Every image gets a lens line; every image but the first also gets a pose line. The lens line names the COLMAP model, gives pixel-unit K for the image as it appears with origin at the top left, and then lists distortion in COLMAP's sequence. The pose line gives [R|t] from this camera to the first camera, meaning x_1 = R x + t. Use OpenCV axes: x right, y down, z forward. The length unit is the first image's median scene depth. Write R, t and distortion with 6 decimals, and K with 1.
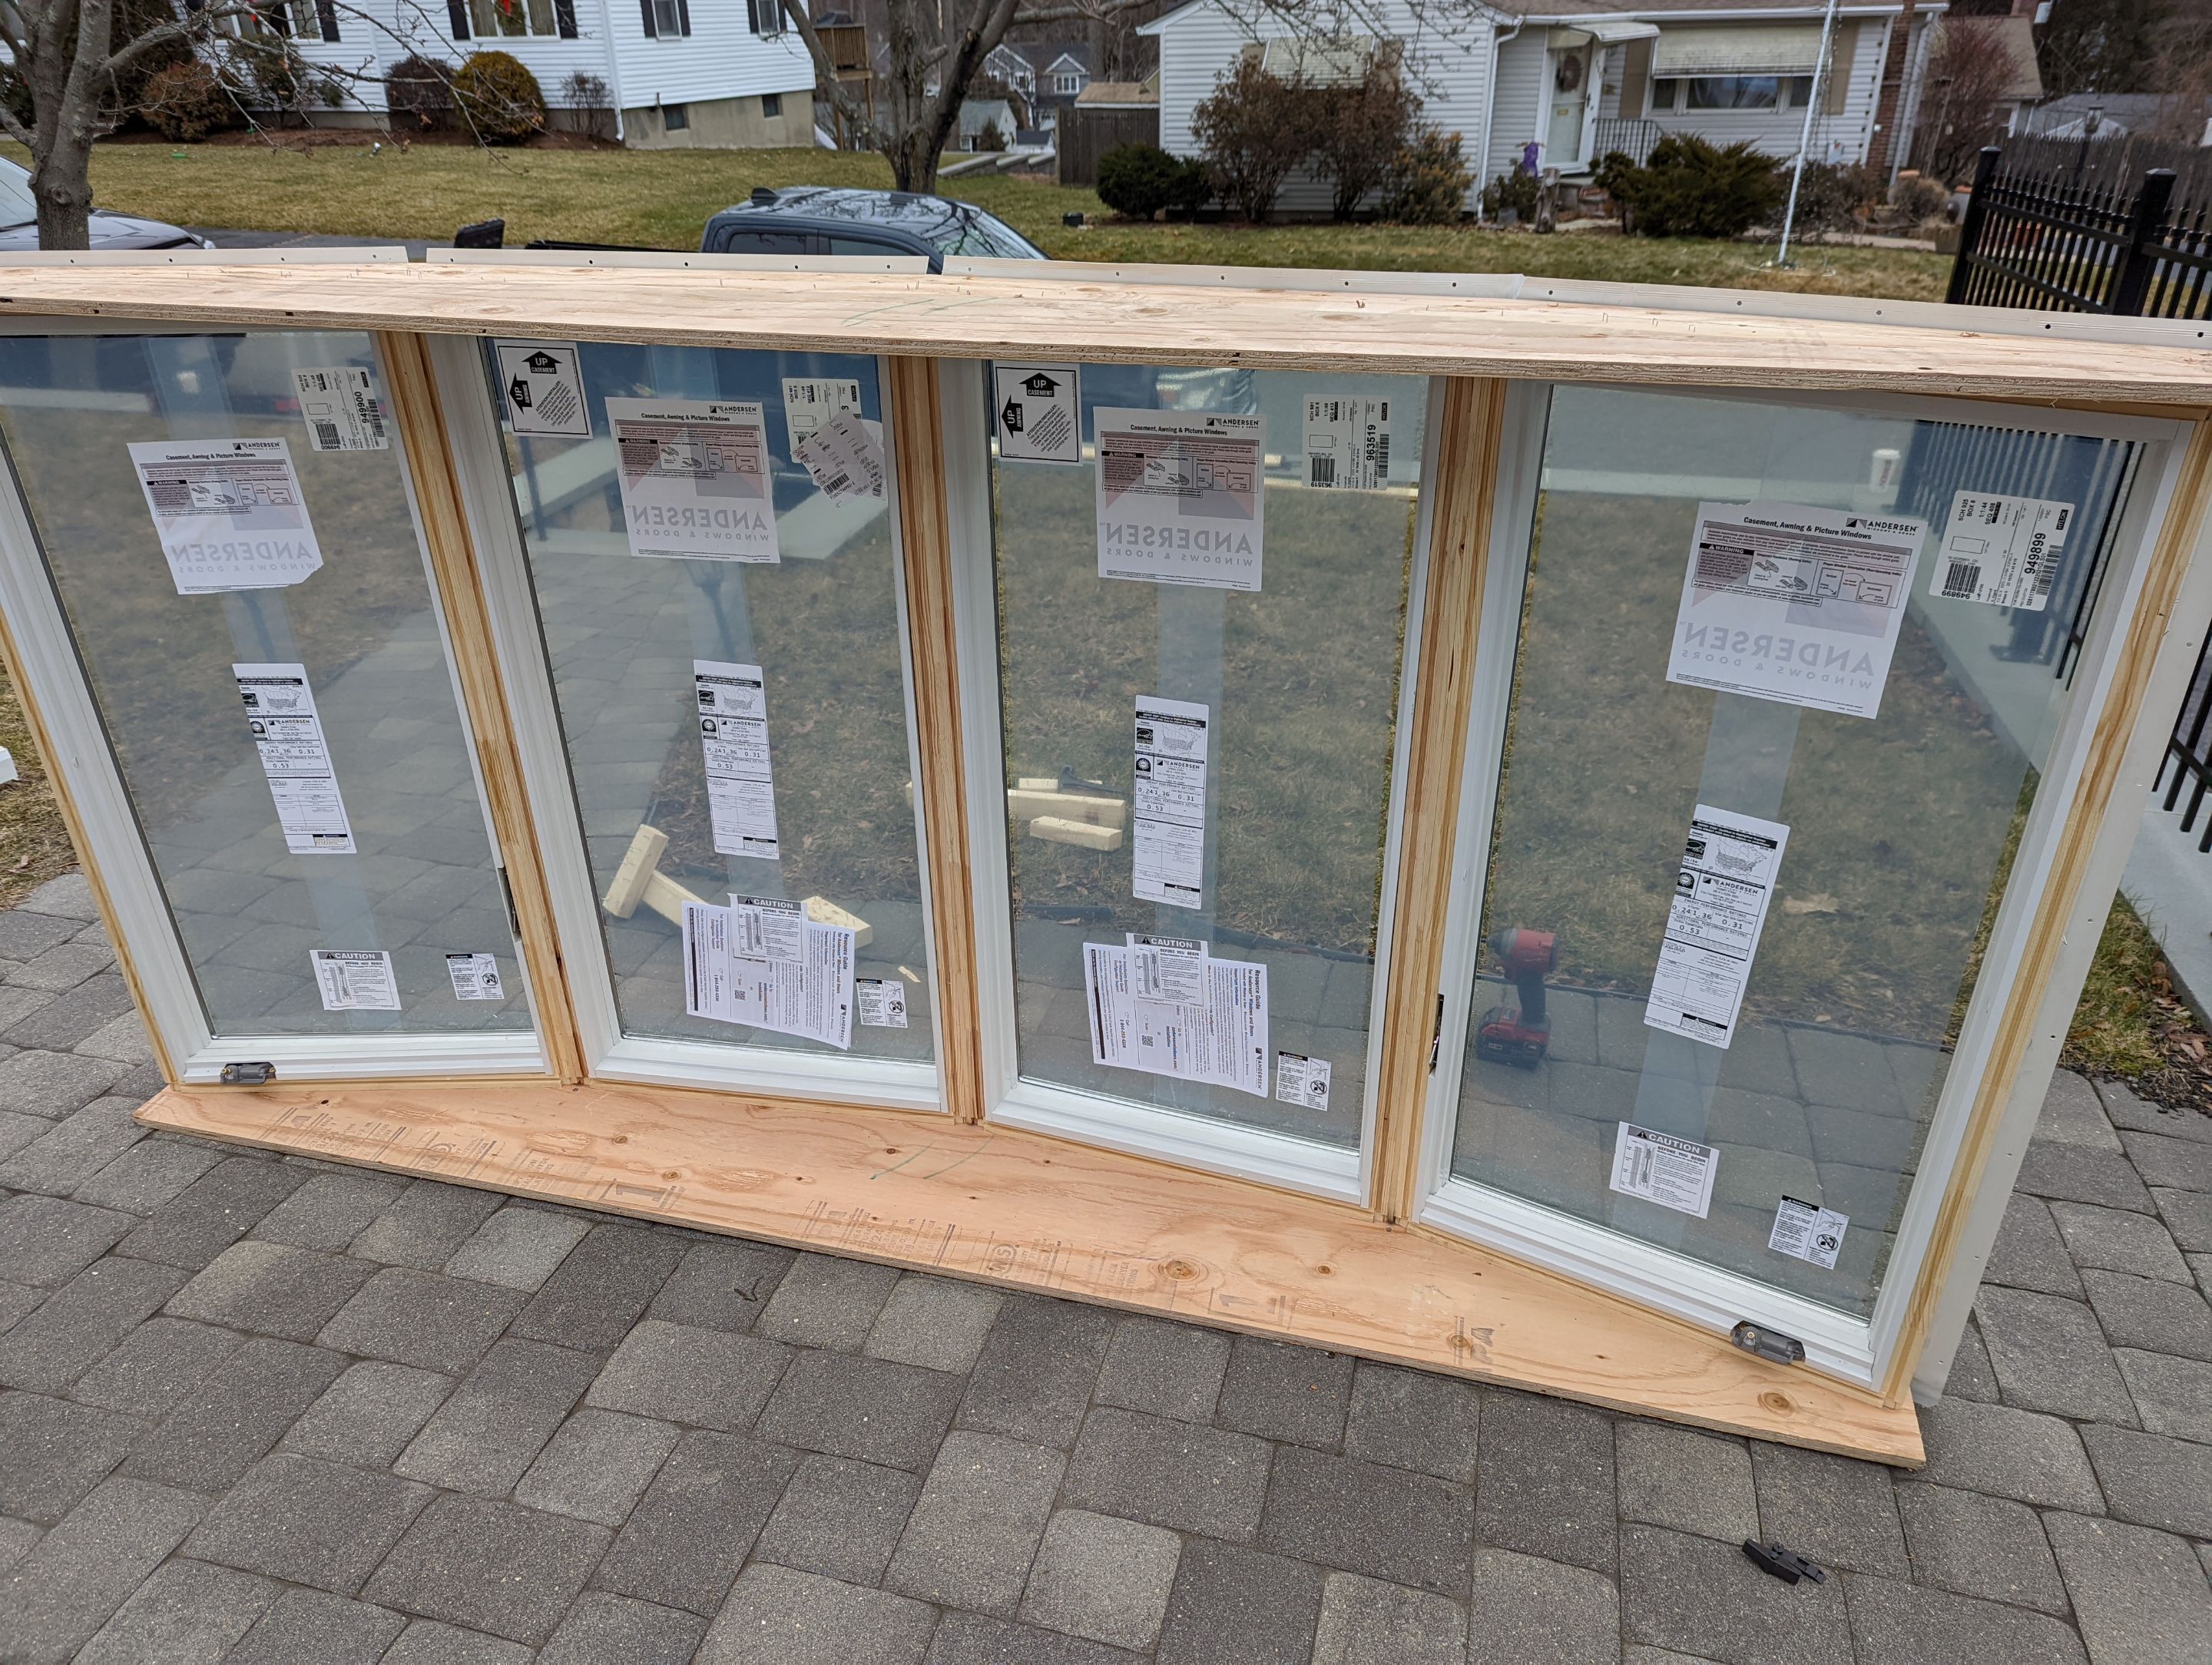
lens RADIAL K [[1502.2, 0, 1106.0], [0, 1502.2, 832.5], [0, 0, 1]] dist [0.073606, -0.060929]
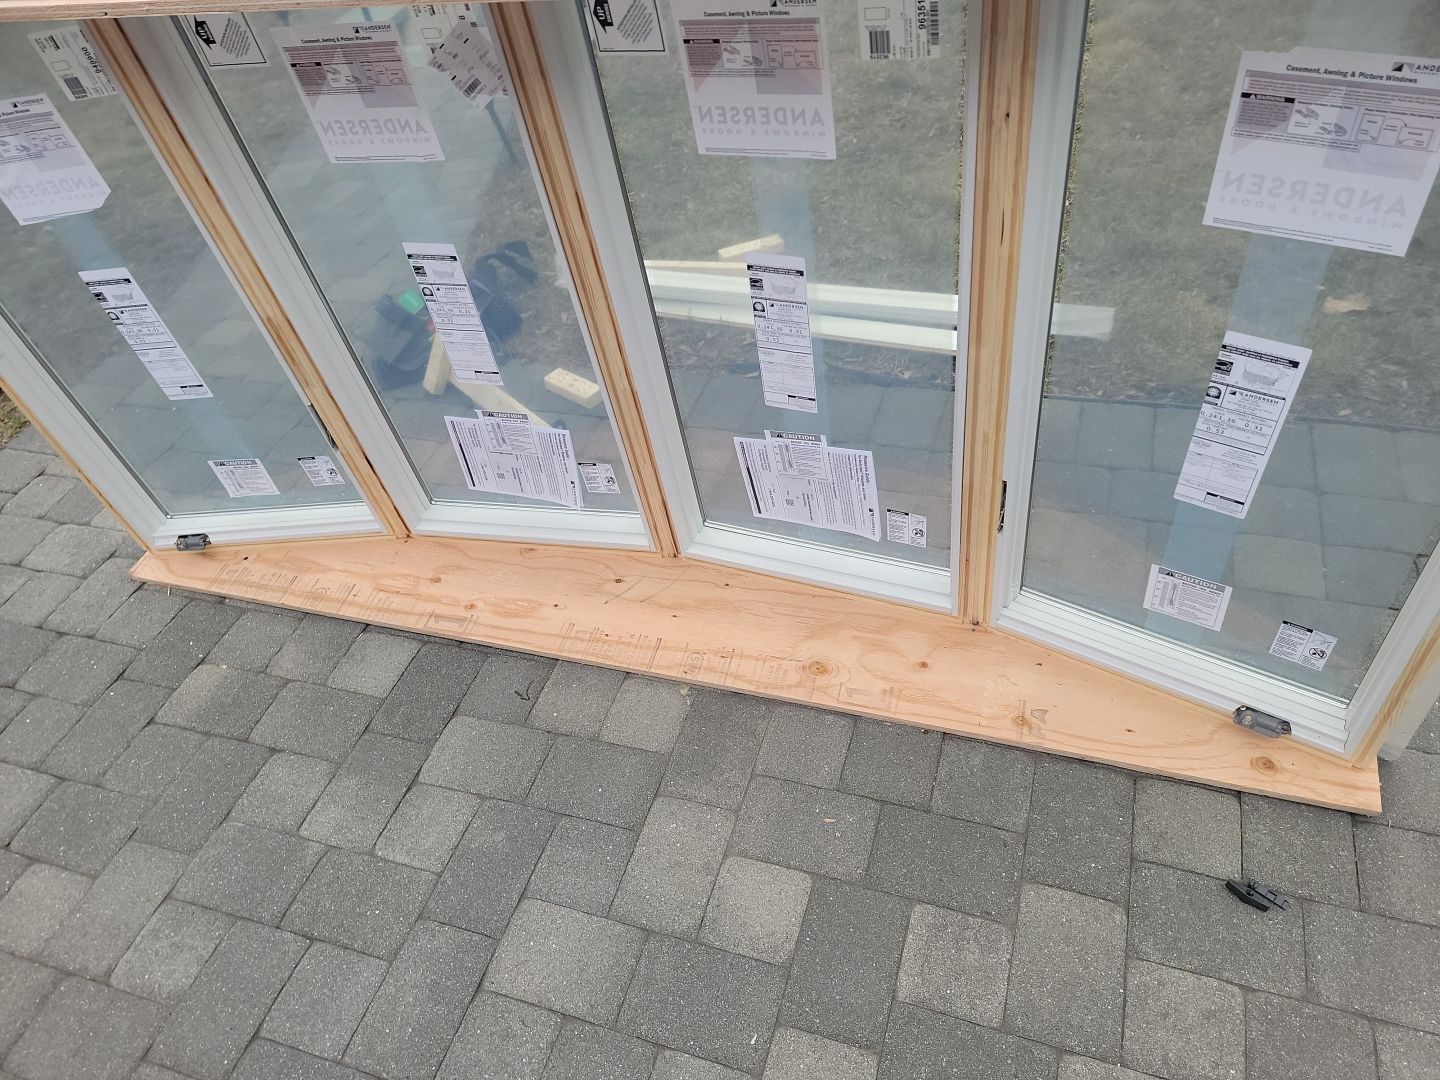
lens RADIAL K [[980.4, 0, 725.9], [0, 980.4, 539.2], [0, 0, 1]] dist [0.090919, -0.075163]
pose [[0.989677, -0.056029, -0.131908, 0.096707], [0.094742, 0.946383, 0.308841, -0.119906], [0.107532, -0.318150, 0.941922, 0.184403]]
